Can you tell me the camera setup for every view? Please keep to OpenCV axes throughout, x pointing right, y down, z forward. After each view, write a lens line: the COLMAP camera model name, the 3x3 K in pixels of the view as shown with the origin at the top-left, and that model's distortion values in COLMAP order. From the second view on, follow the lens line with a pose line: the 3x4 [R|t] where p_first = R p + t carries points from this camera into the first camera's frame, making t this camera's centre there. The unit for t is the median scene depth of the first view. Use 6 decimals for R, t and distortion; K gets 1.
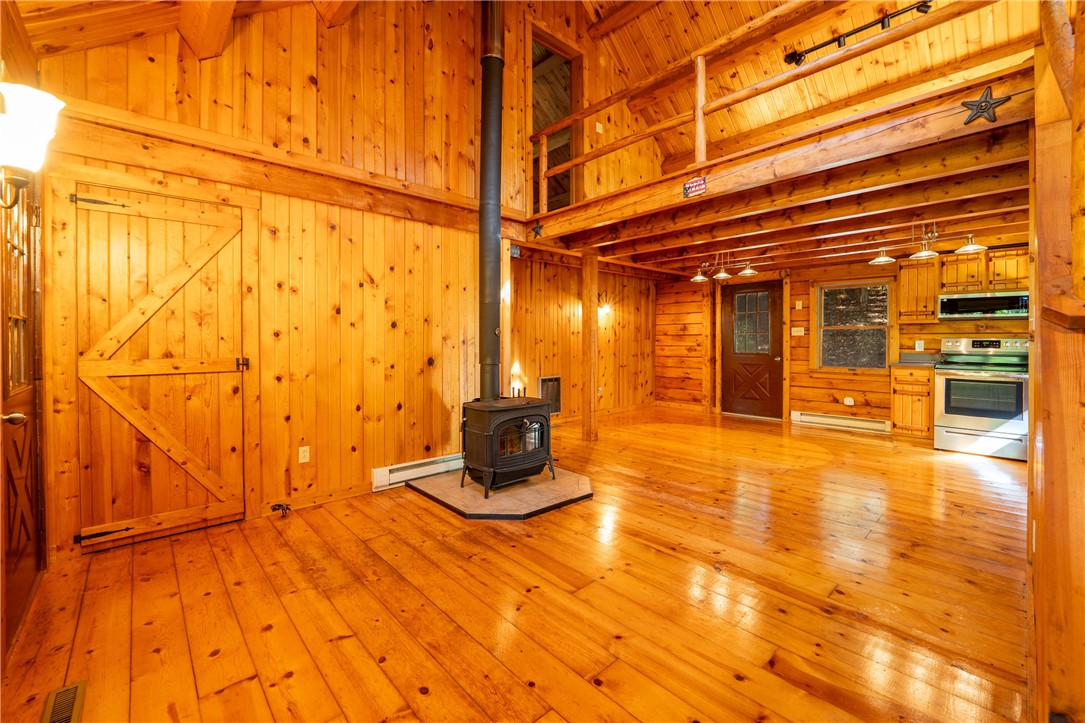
lens RADIAL K [[448.3, 0, 571.9], [0, 448.3, 339.5], [0, 0, 1]] dist [-0.009838, -0.000615]
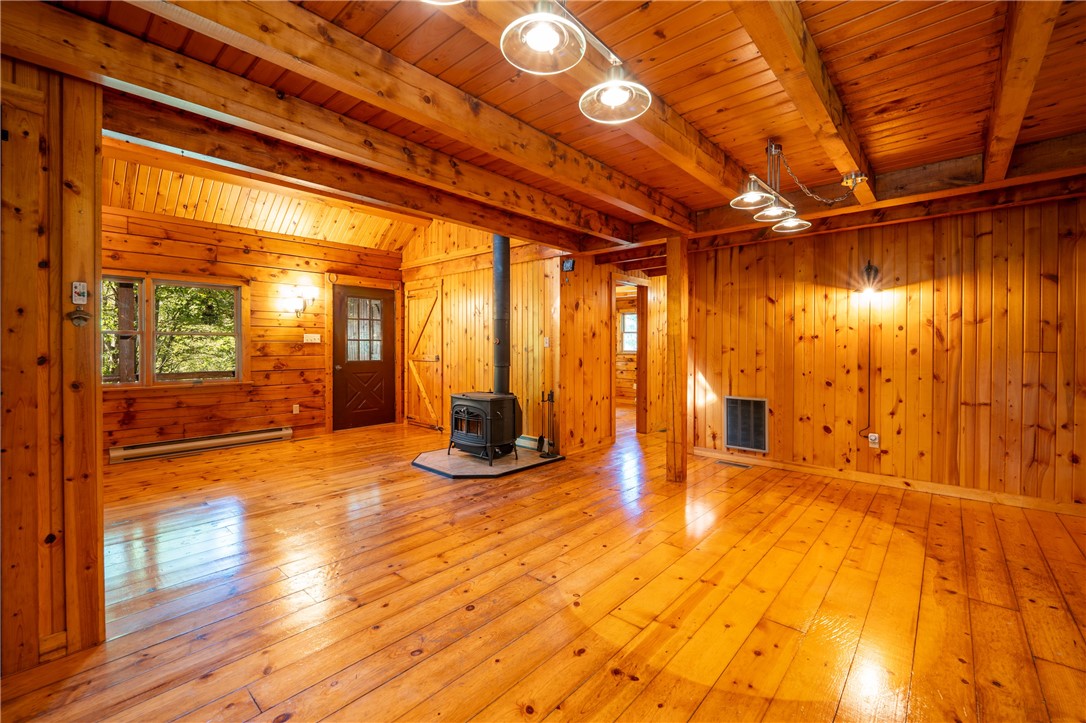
lens RADIAL K [[448.7, 0, 548.1], [0, 448.7, 351.1], [0, 0, 1]] dist [-0.009838, -0.000615]
pose [[0.072294, 0.008309, -0.997349, 0.697360], [-0.001702, 0.999965, 0.008208, 0.000023], [0.997382, 0.001104, 0.072306, 0.649181]]
